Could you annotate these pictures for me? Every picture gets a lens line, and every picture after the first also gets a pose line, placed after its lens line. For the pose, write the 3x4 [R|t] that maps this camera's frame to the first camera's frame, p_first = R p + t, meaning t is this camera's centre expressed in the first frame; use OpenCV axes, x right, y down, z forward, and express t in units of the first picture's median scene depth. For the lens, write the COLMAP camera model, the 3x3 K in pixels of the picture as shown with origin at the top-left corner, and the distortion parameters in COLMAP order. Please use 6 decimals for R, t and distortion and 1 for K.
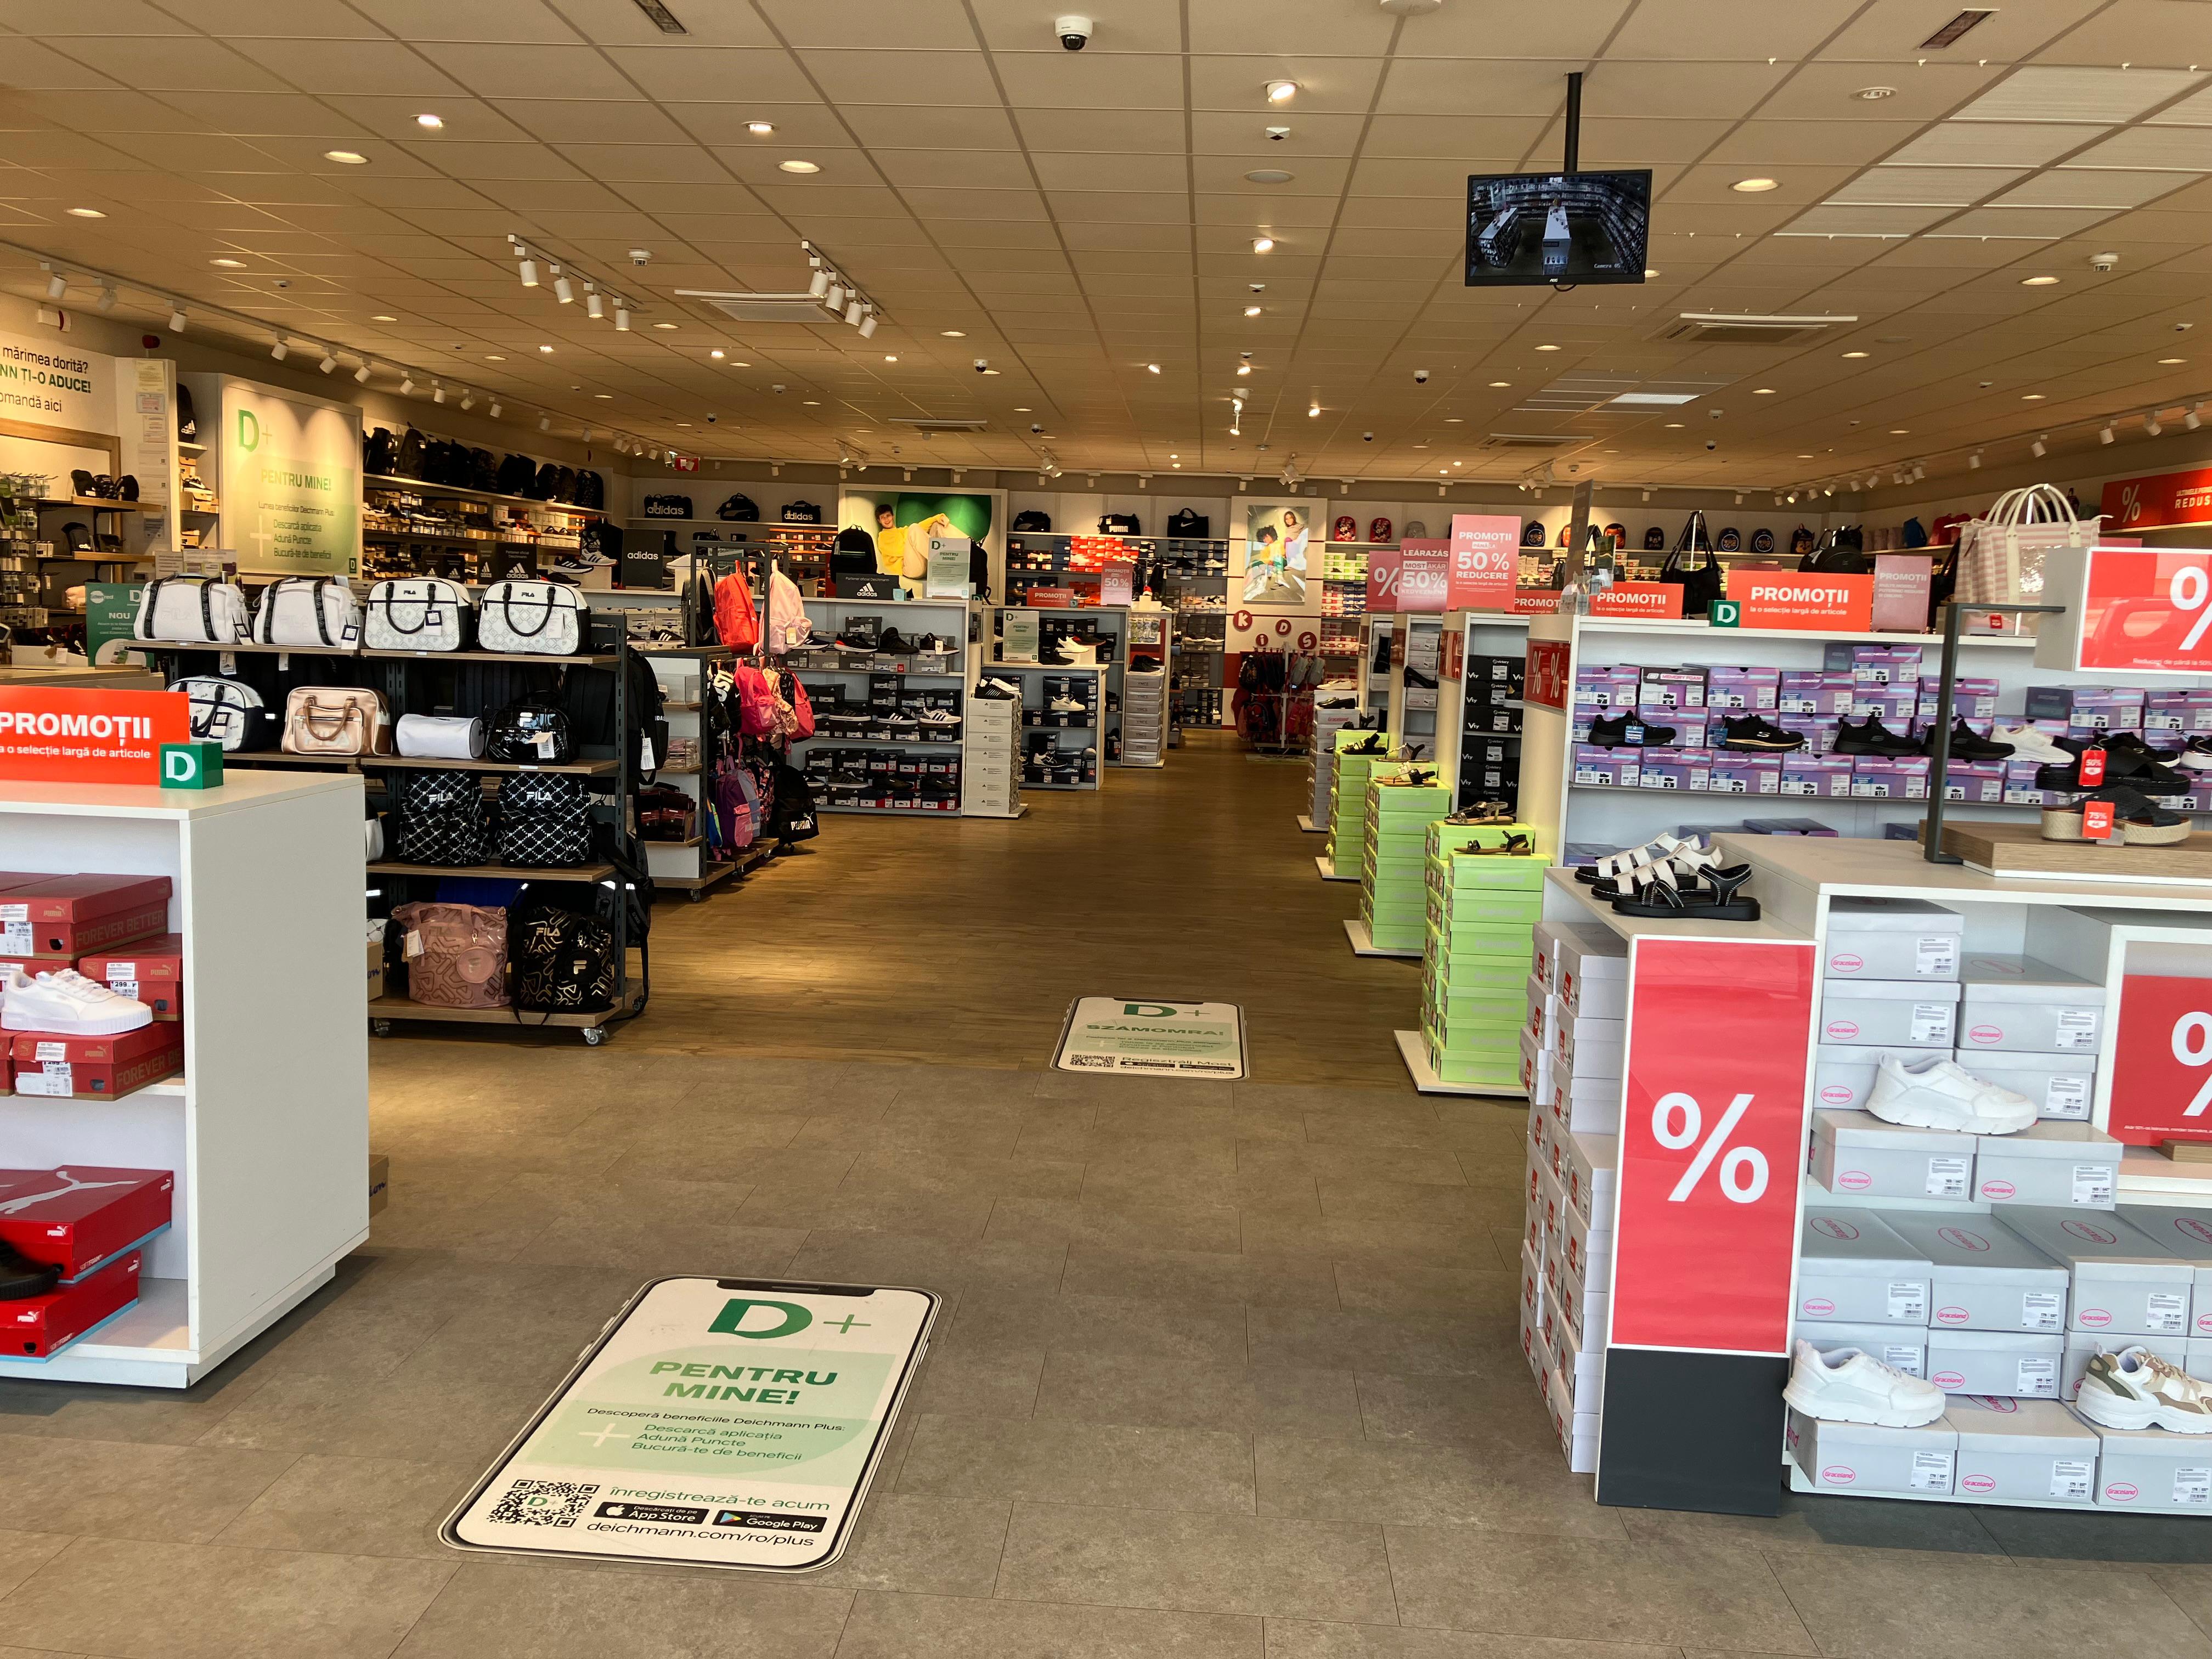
lens RADIAL K [[1808.3, 0, 1107.3], [0, 1808.3, 826.7], [0, 0, 1]] dist [0.004993, -0.029899]
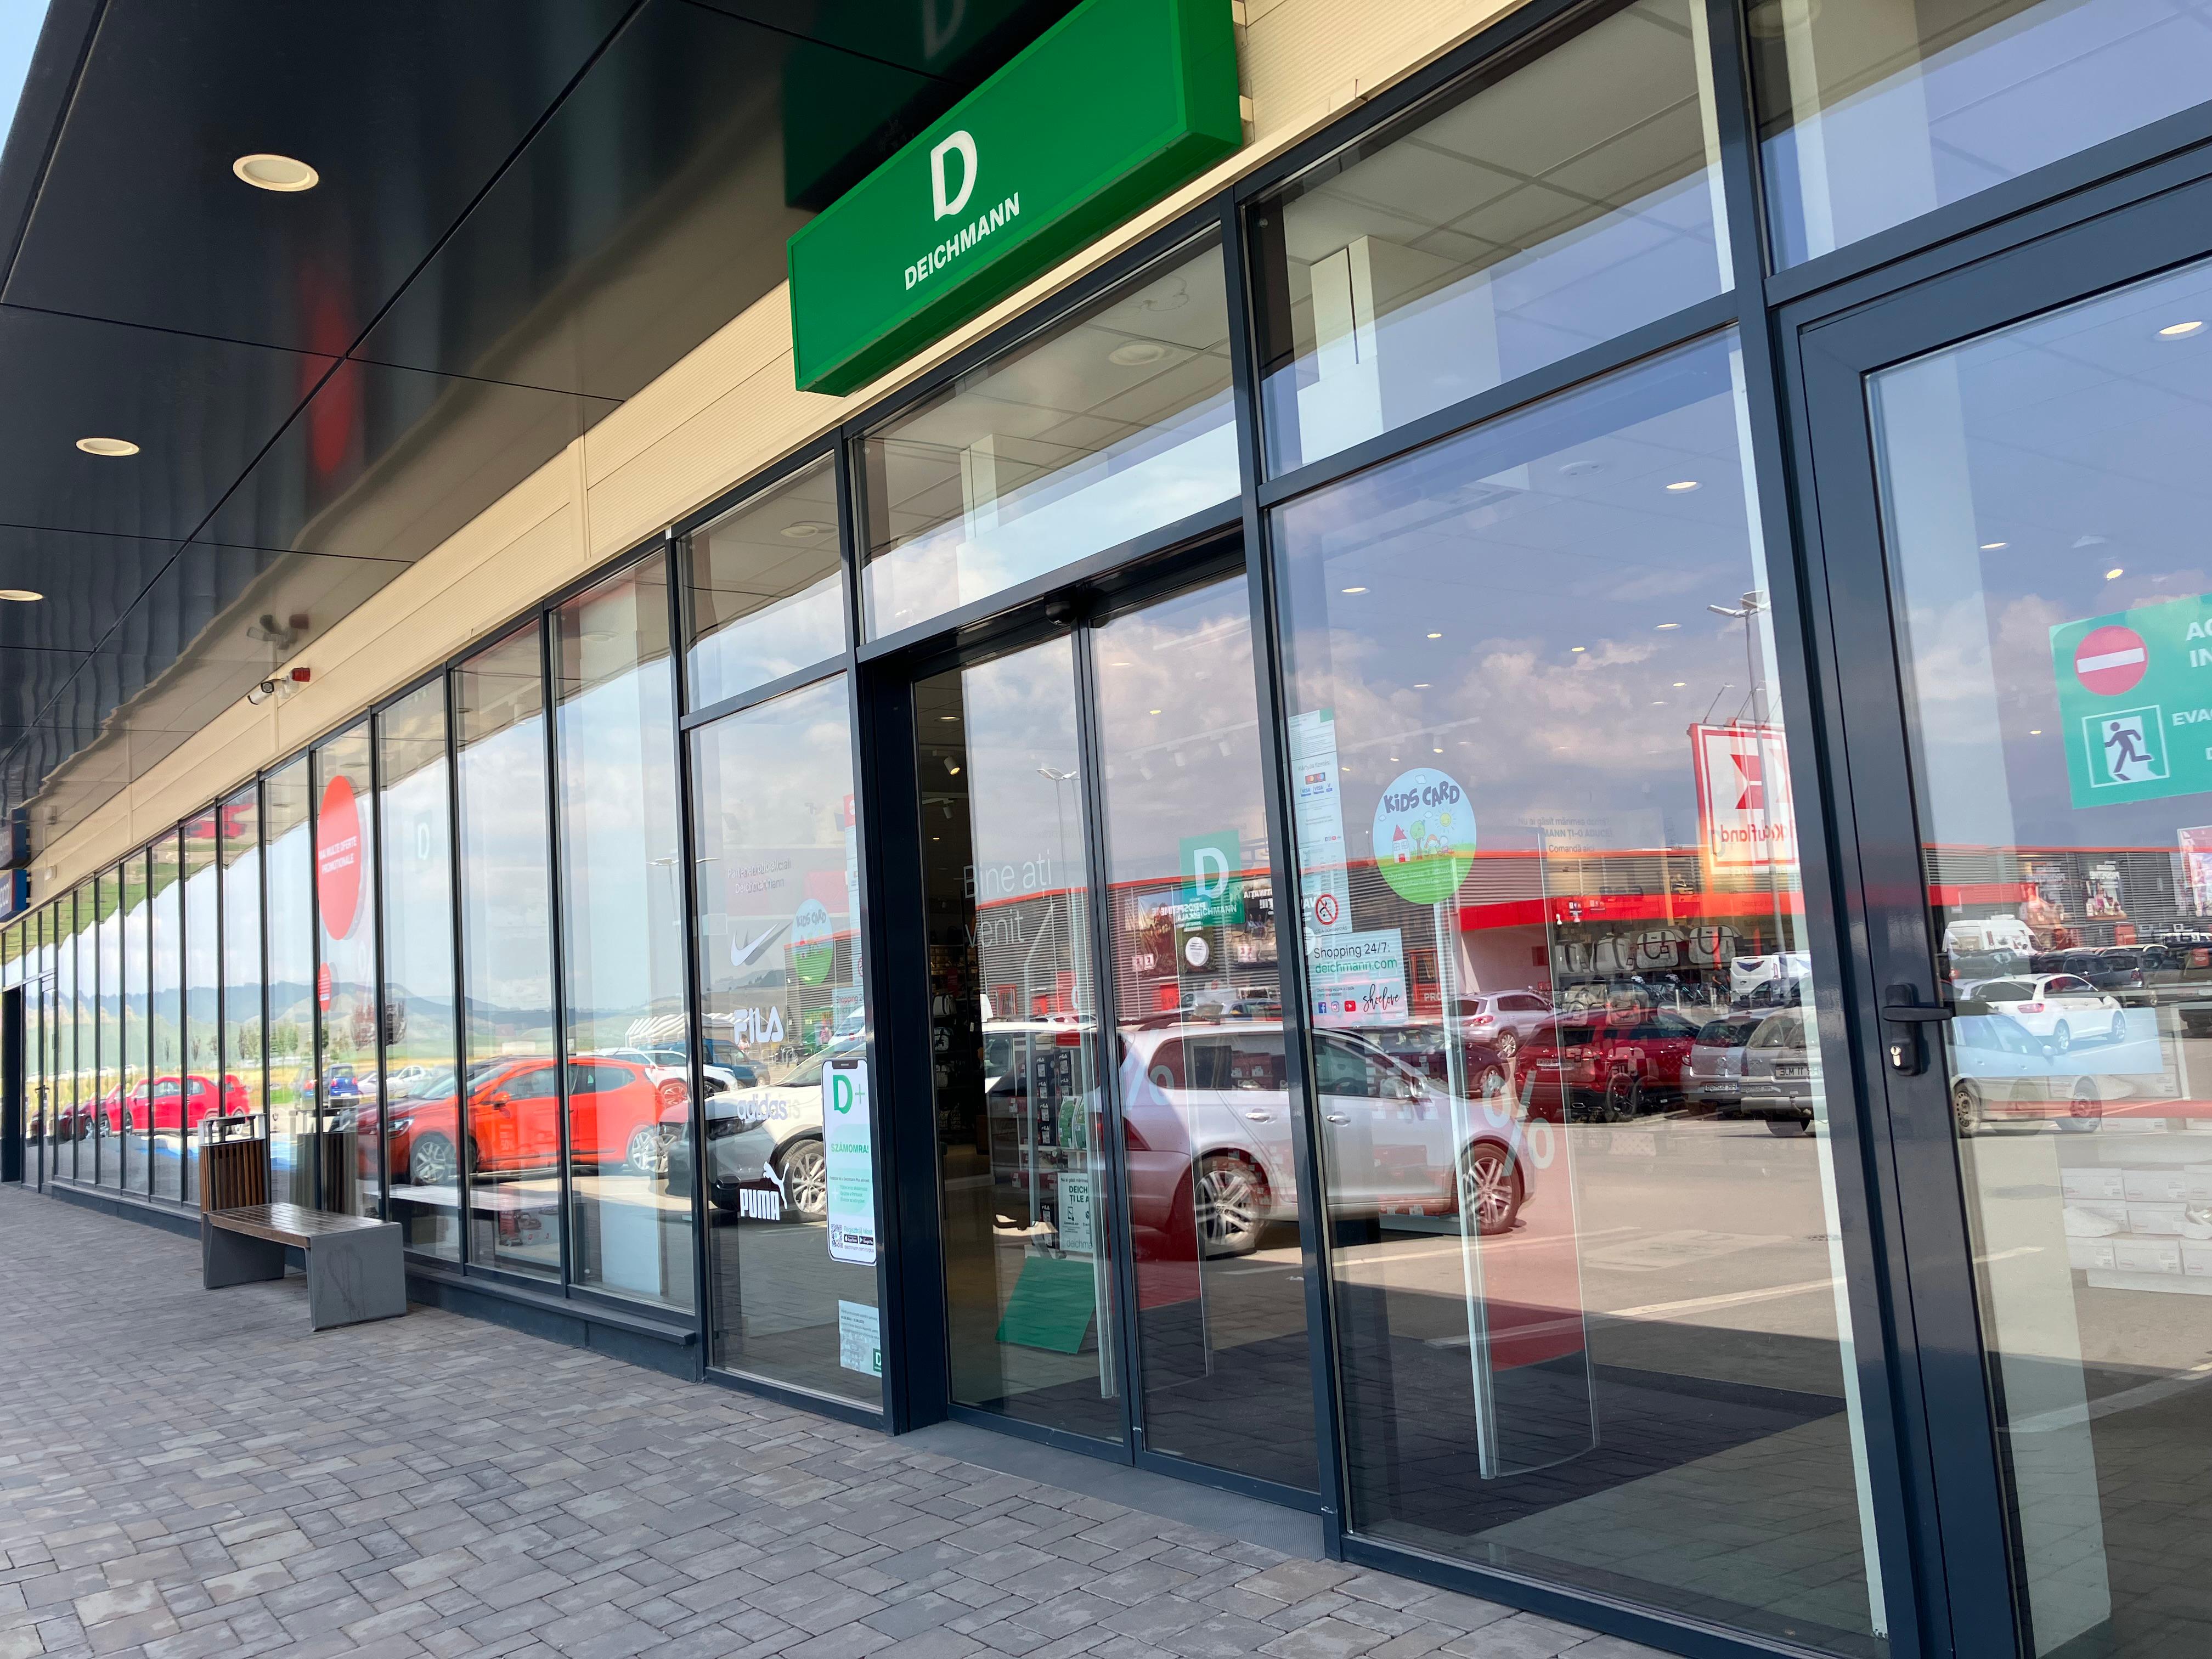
lens RADIAL K [[1808.3, 0, 1107.0], [0, 1808.3, 823.8], [0, 0, 1]] dist [0.004993, -0.029899]
pose [[0.643129, -0.155305, -0.749843, 0.344598], [-0.001533, 0.978955, -0.204072, 0.071629], [0.765756, 0.132394, 0.629356, -0.334208]]
